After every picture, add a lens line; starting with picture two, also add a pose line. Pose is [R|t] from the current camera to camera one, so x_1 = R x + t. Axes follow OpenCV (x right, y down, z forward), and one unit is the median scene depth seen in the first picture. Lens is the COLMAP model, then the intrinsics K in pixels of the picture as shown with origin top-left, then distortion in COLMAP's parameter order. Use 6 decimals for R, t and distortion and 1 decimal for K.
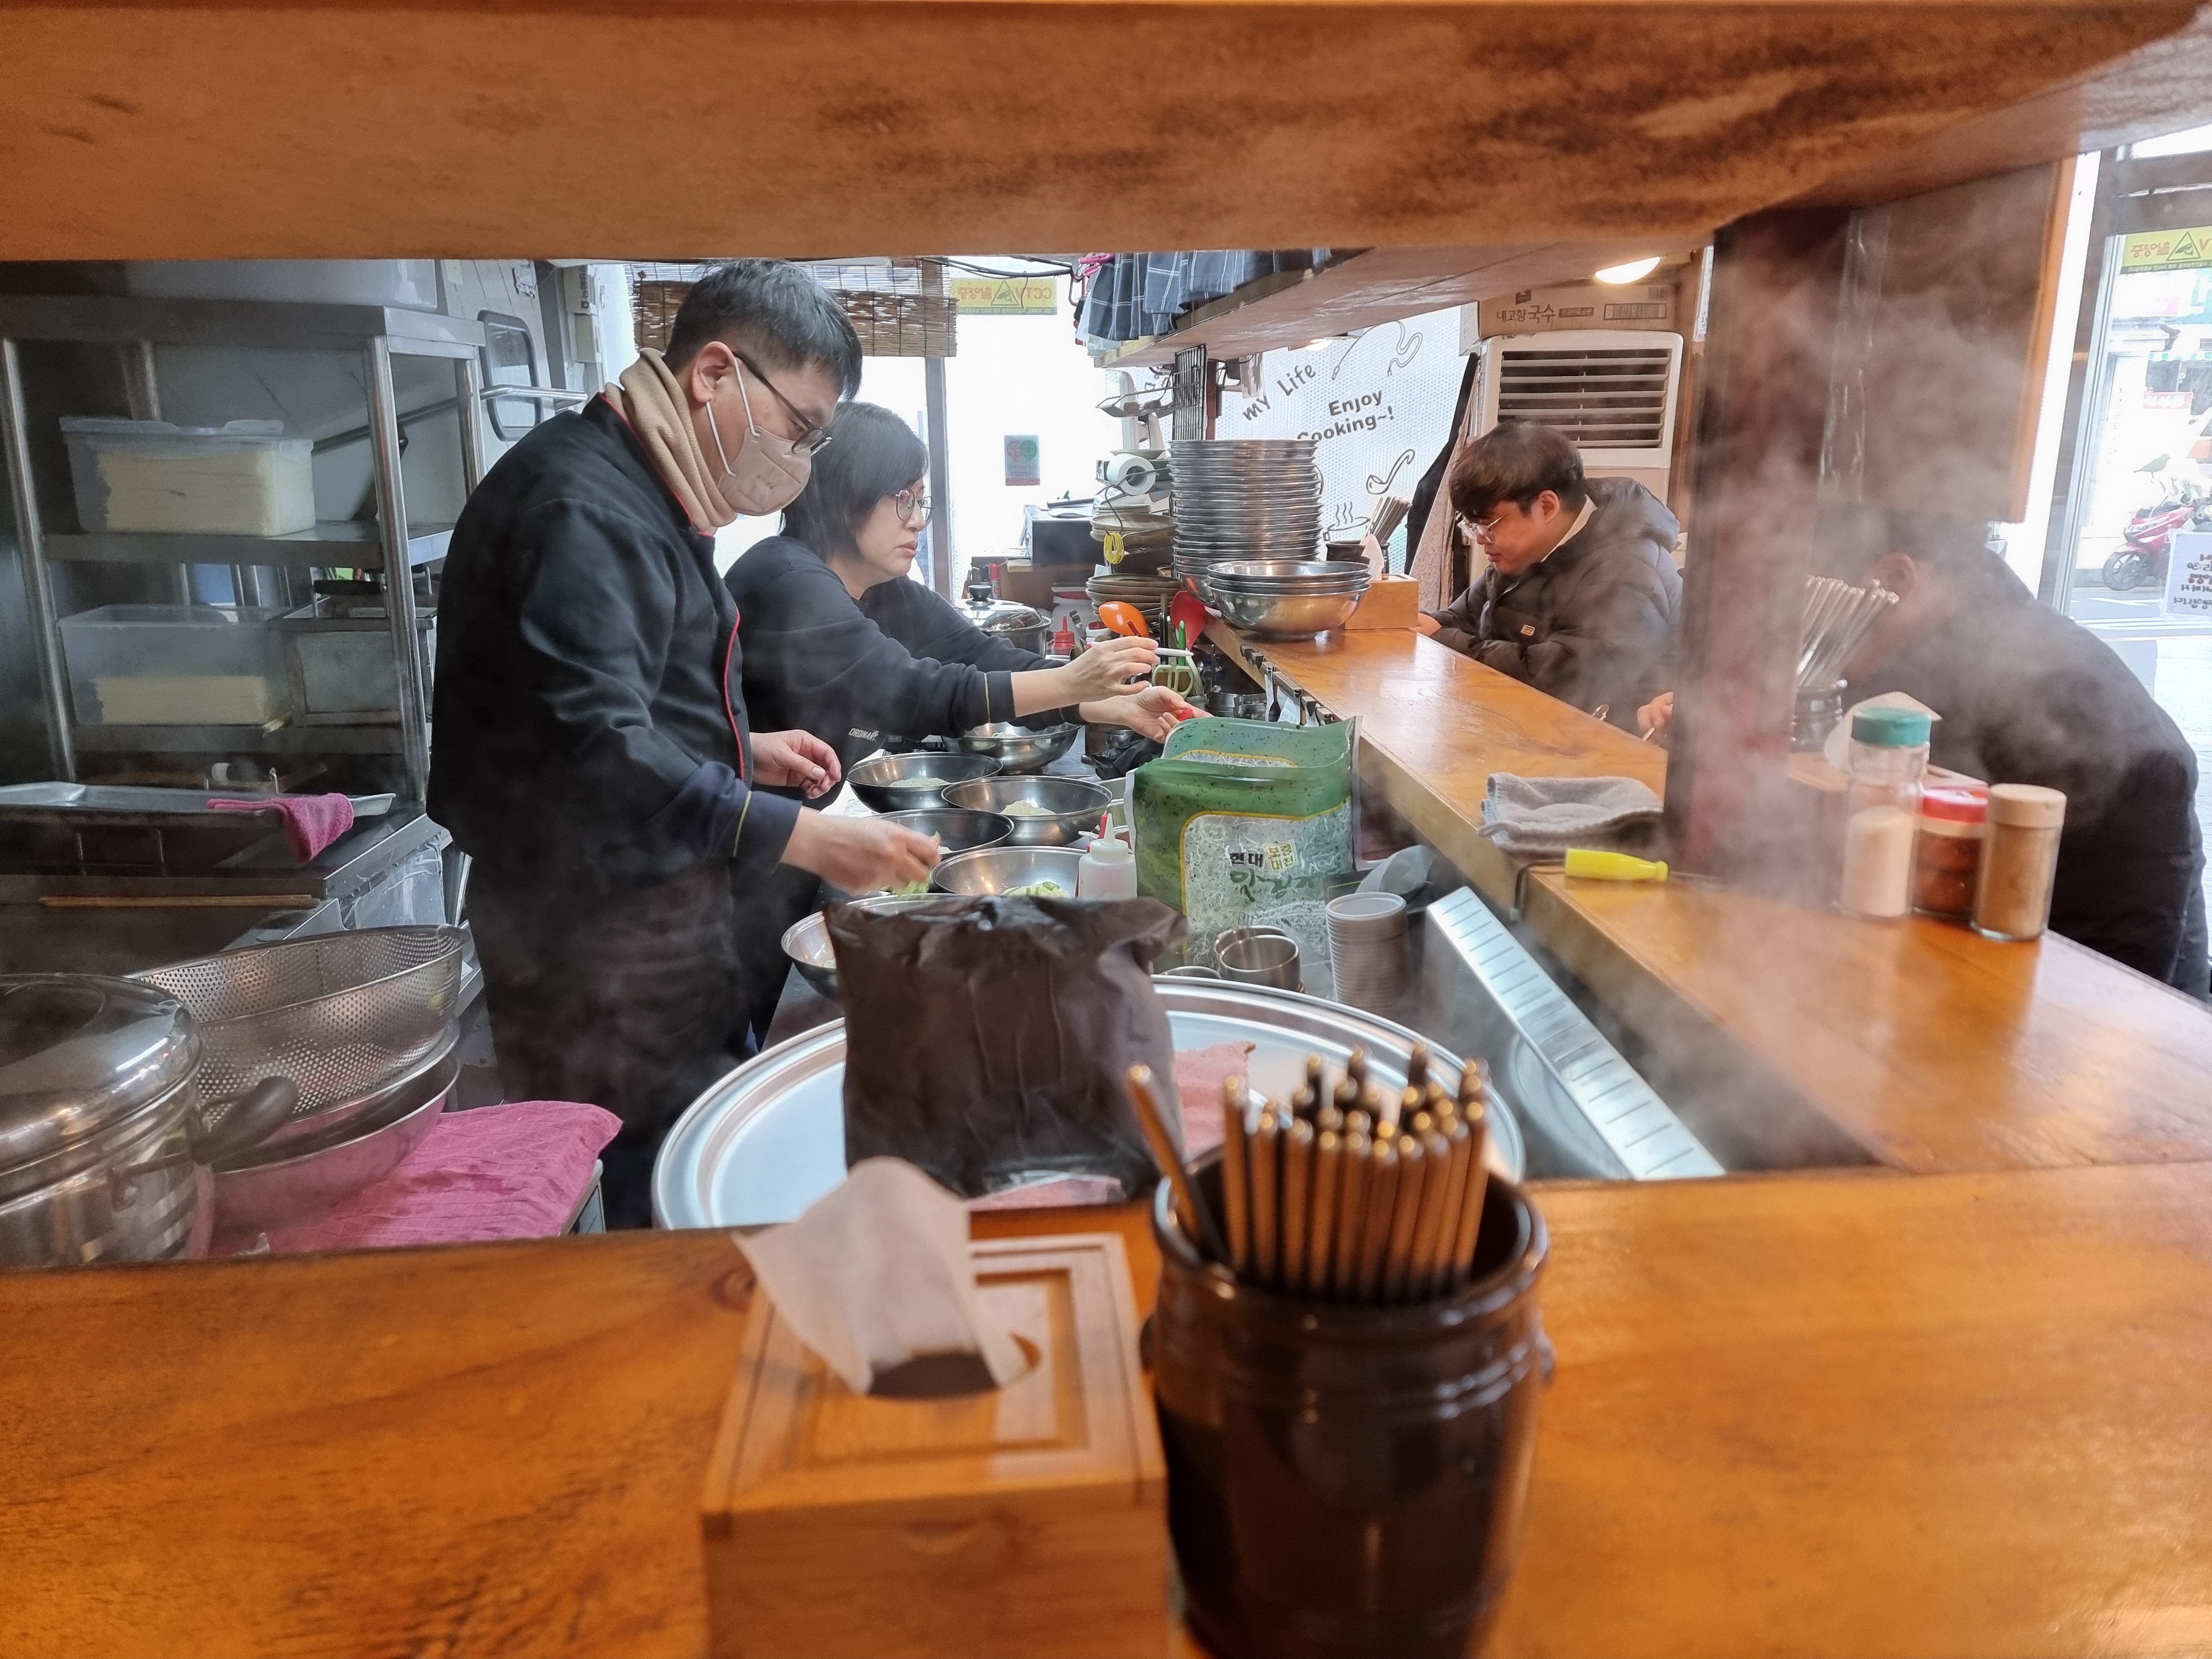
lens RADIAL K [[1558.2, 0, 1097.0], [0, 1558.2, 815.1], [0, 0, 1]] dist [0.111563, -0.109913]
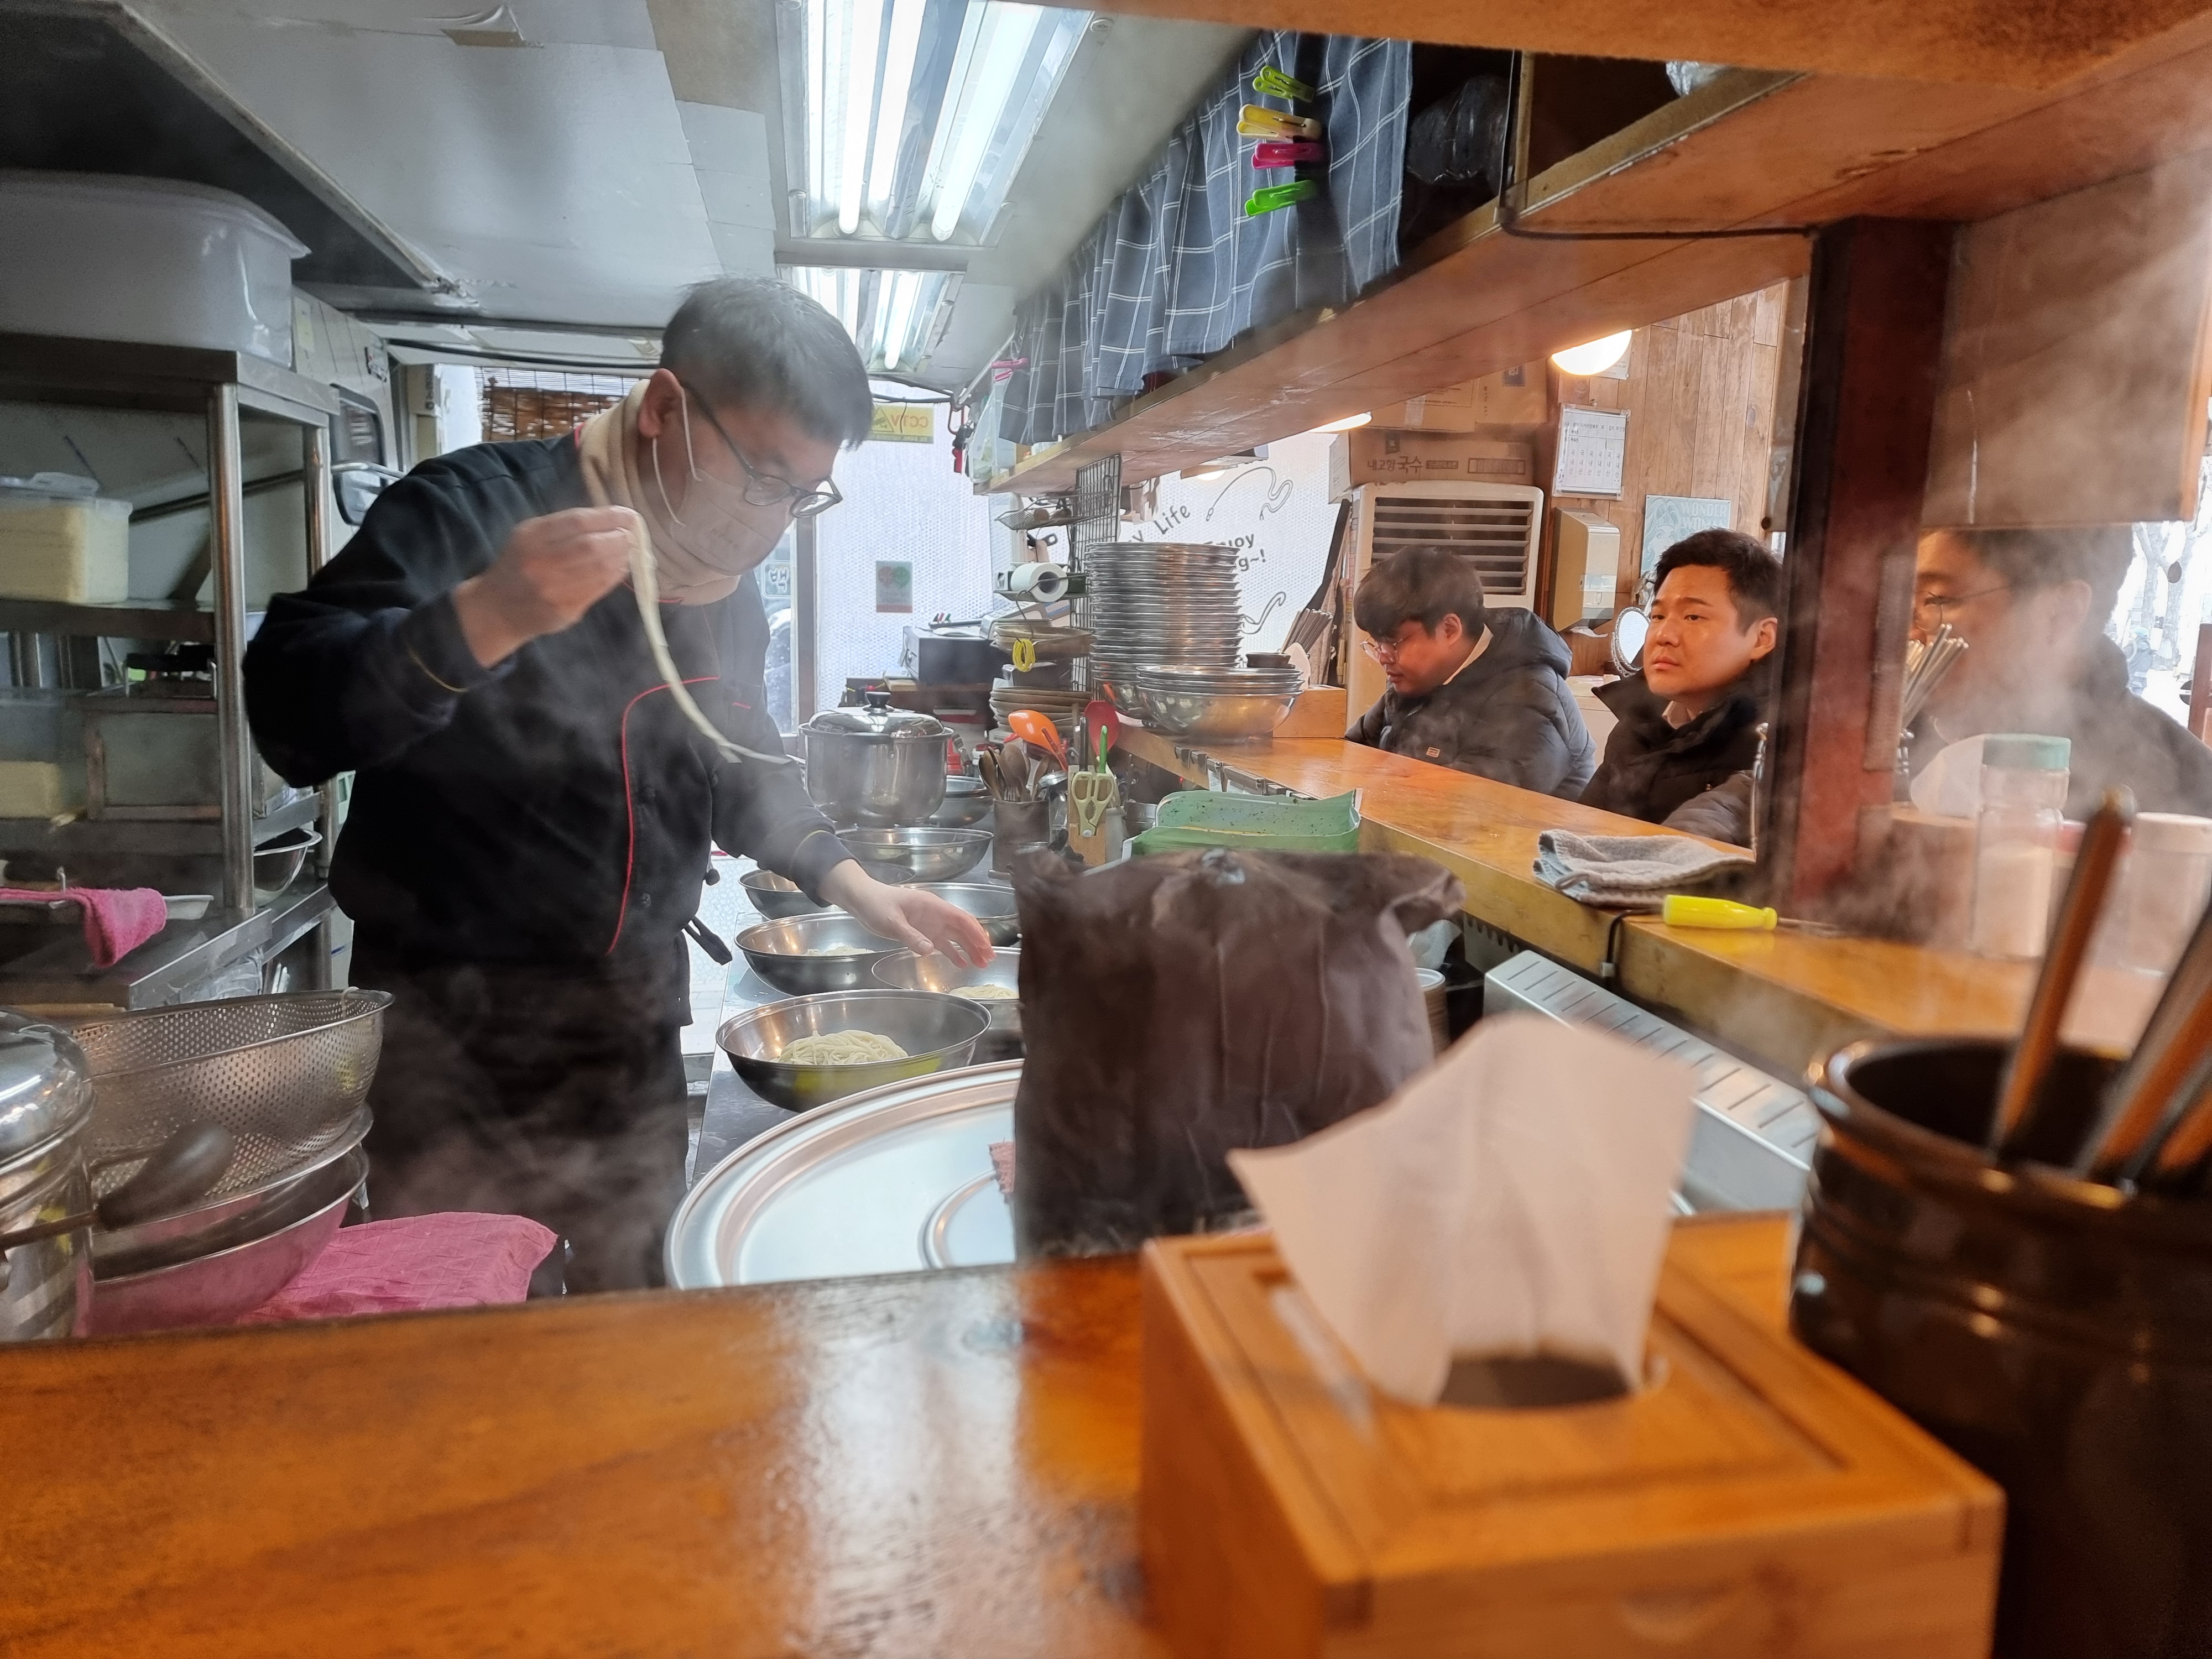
lens RADIAL K [[1549.0, 0, 1106.0], [0, 1549.0, 829.5], [0, 0, 1]] dist [0.102822, -0.094827]
pose [[0.990314, 0.014237, 0.138112, -0.087957], [0.000550, 0.994319, -0.106438, 0.047022], [-0.138843, 0.105483, 0.984681, 0.085005]]
